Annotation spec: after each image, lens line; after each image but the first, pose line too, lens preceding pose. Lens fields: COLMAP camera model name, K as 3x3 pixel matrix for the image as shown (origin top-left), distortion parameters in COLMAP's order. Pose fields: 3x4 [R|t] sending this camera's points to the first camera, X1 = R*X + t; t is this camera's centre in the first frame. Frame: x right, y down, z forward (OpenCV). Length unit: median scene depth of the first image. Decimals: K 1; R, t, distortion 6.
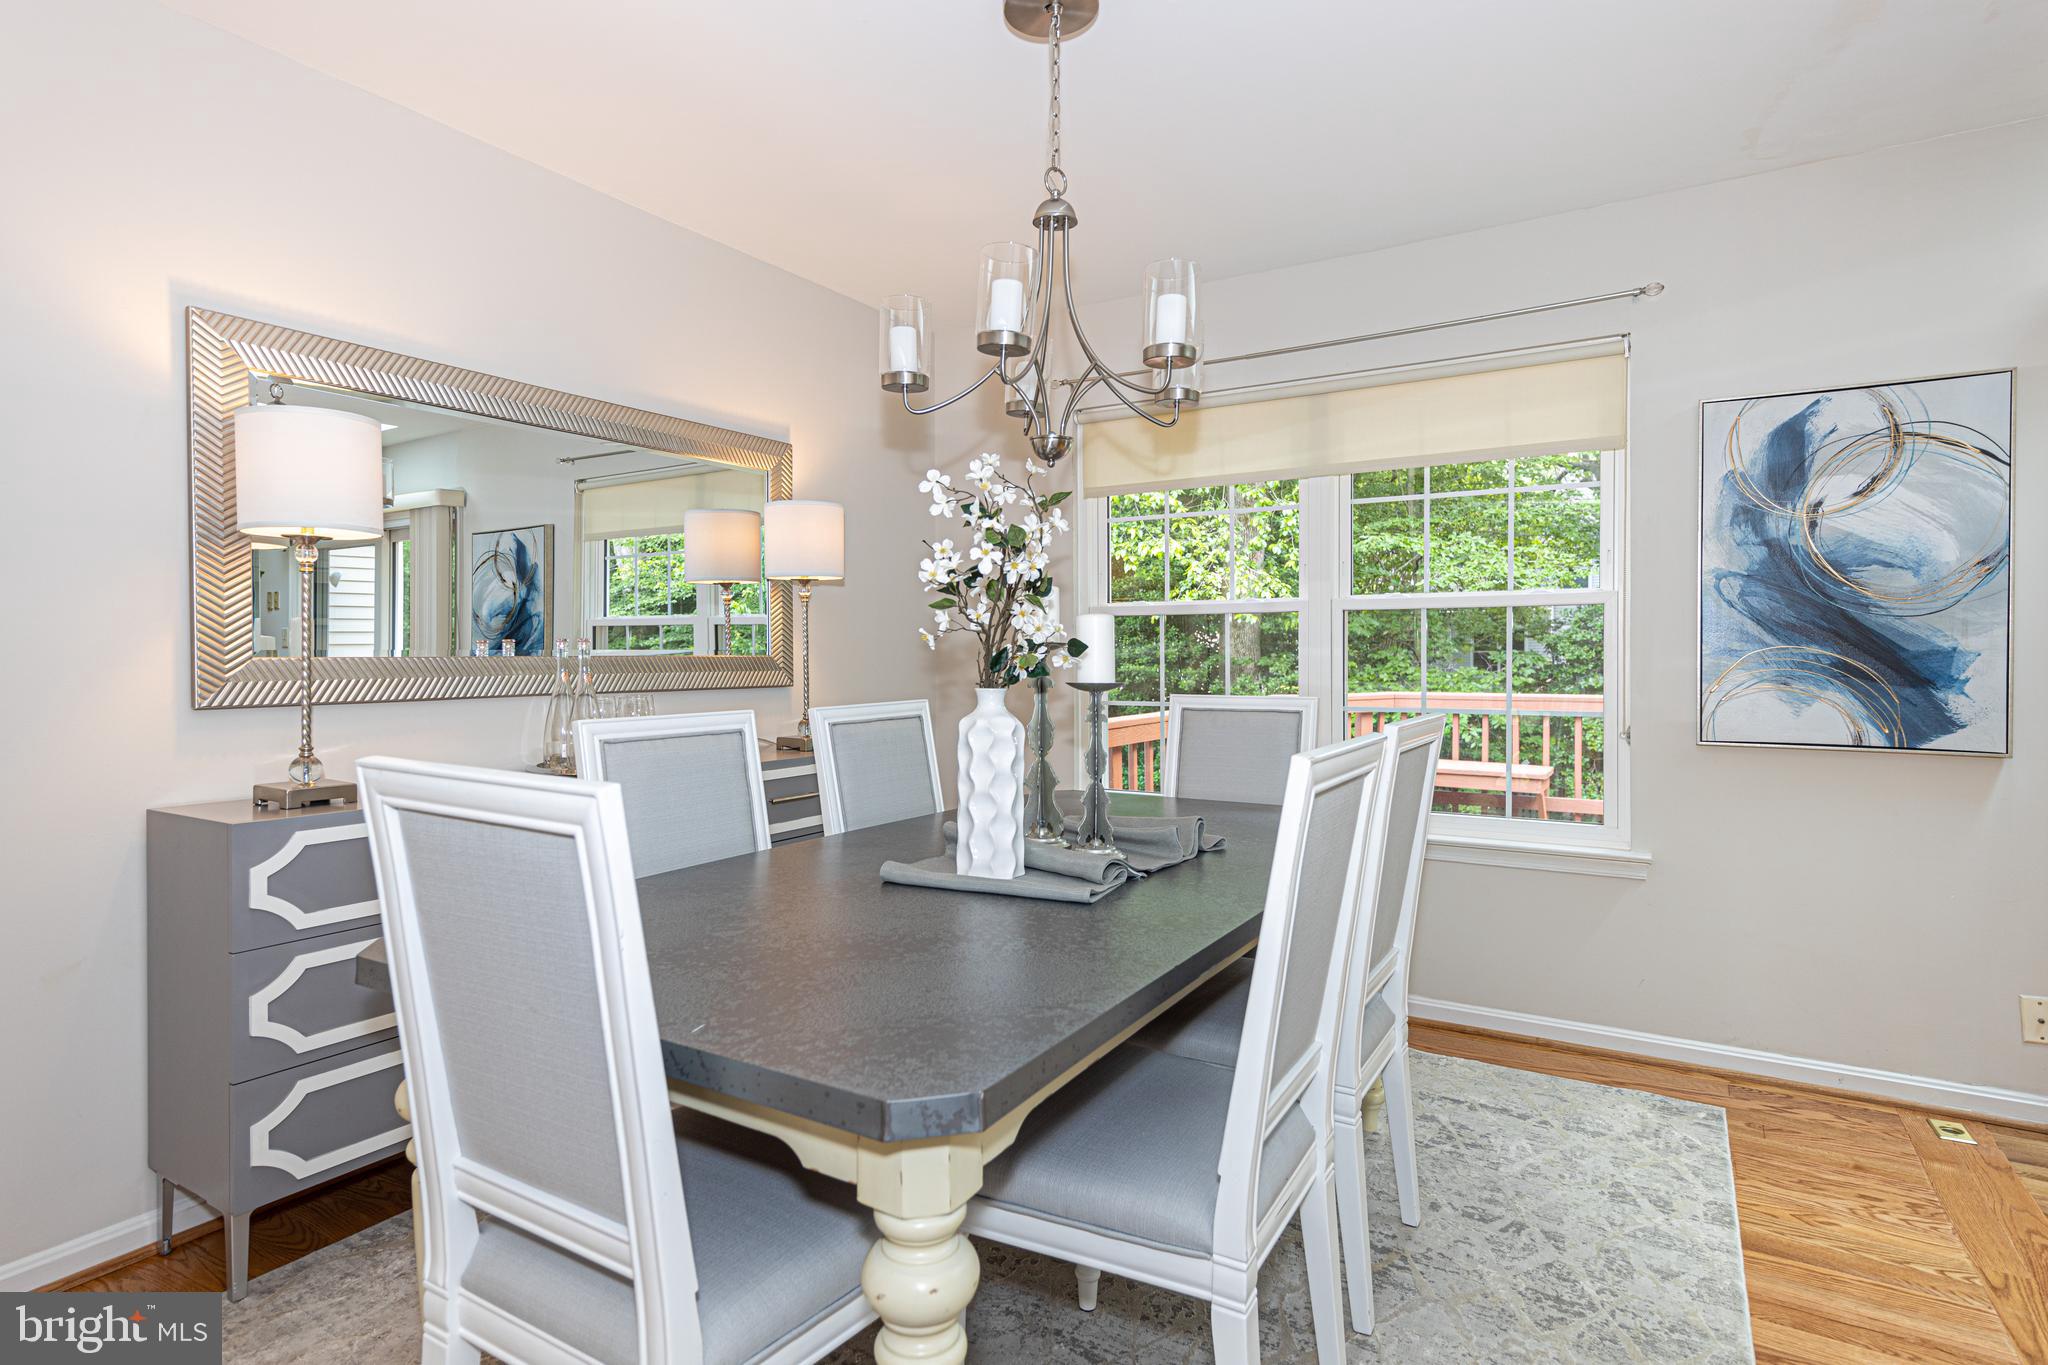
lens RADIAL K [[1060.1, 0, 1030.1], [0, 1060.1, 665.5], [0, 0, 1]] dist [0.005630, 0.002131]
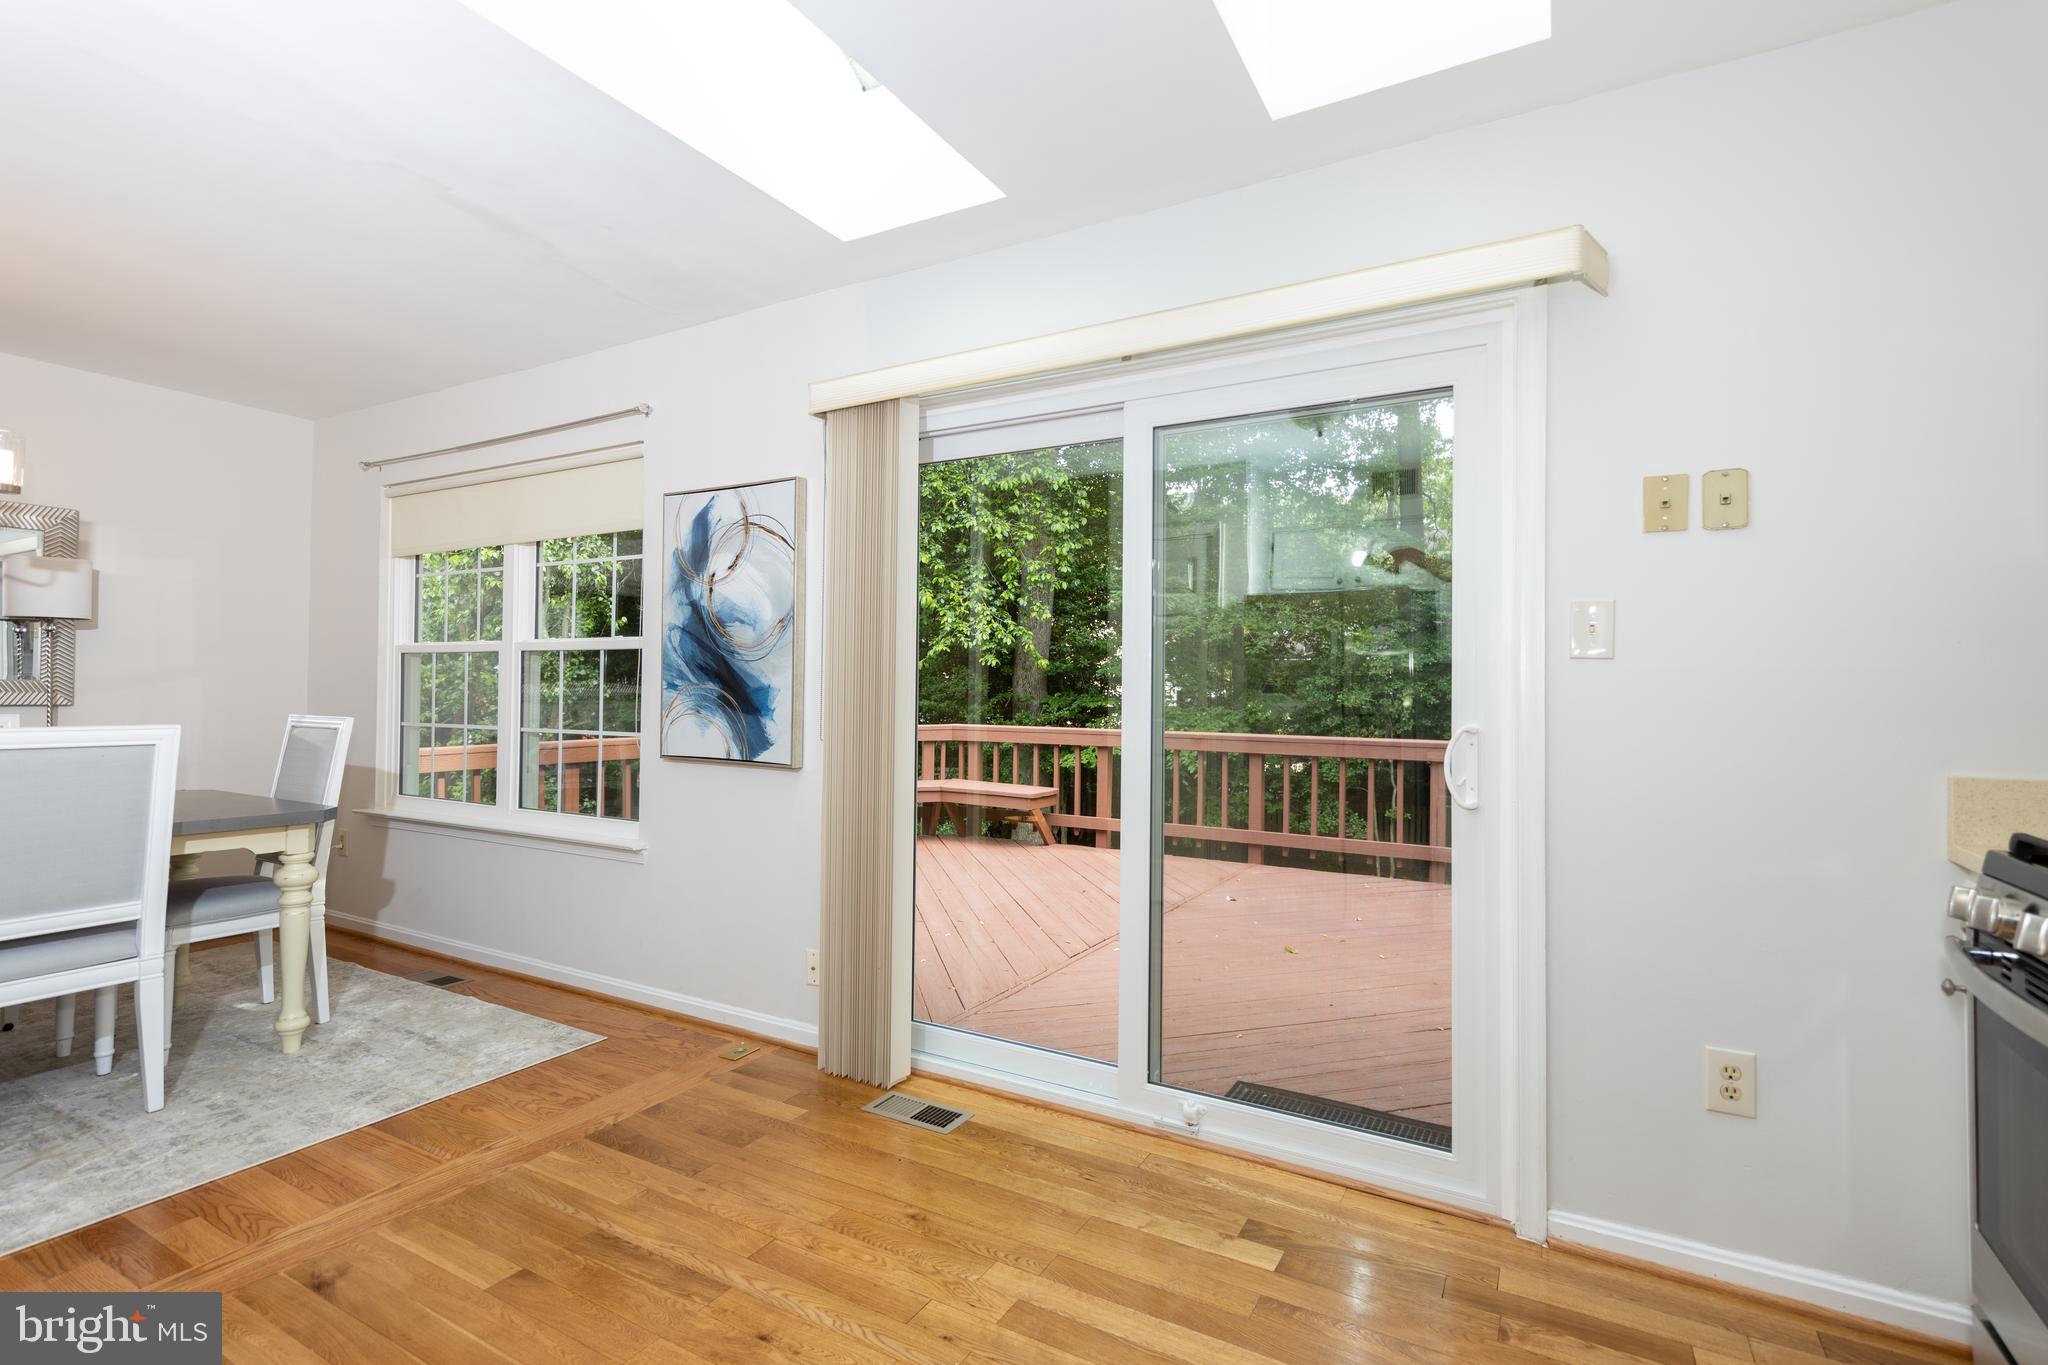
lens RADIAL K [[955.3, 0, 1030.3], [0, 955.3, 670.8], [0, 0, 1]] dist [0.000230, -0.000012]
pose [[0.999322, 0.016706, 0.032796, 1.117112], [-0.015579, 0.999289, -0.034343, 0.001352], [-0.033347, 0.033809, 0.998872, -0.193476]]
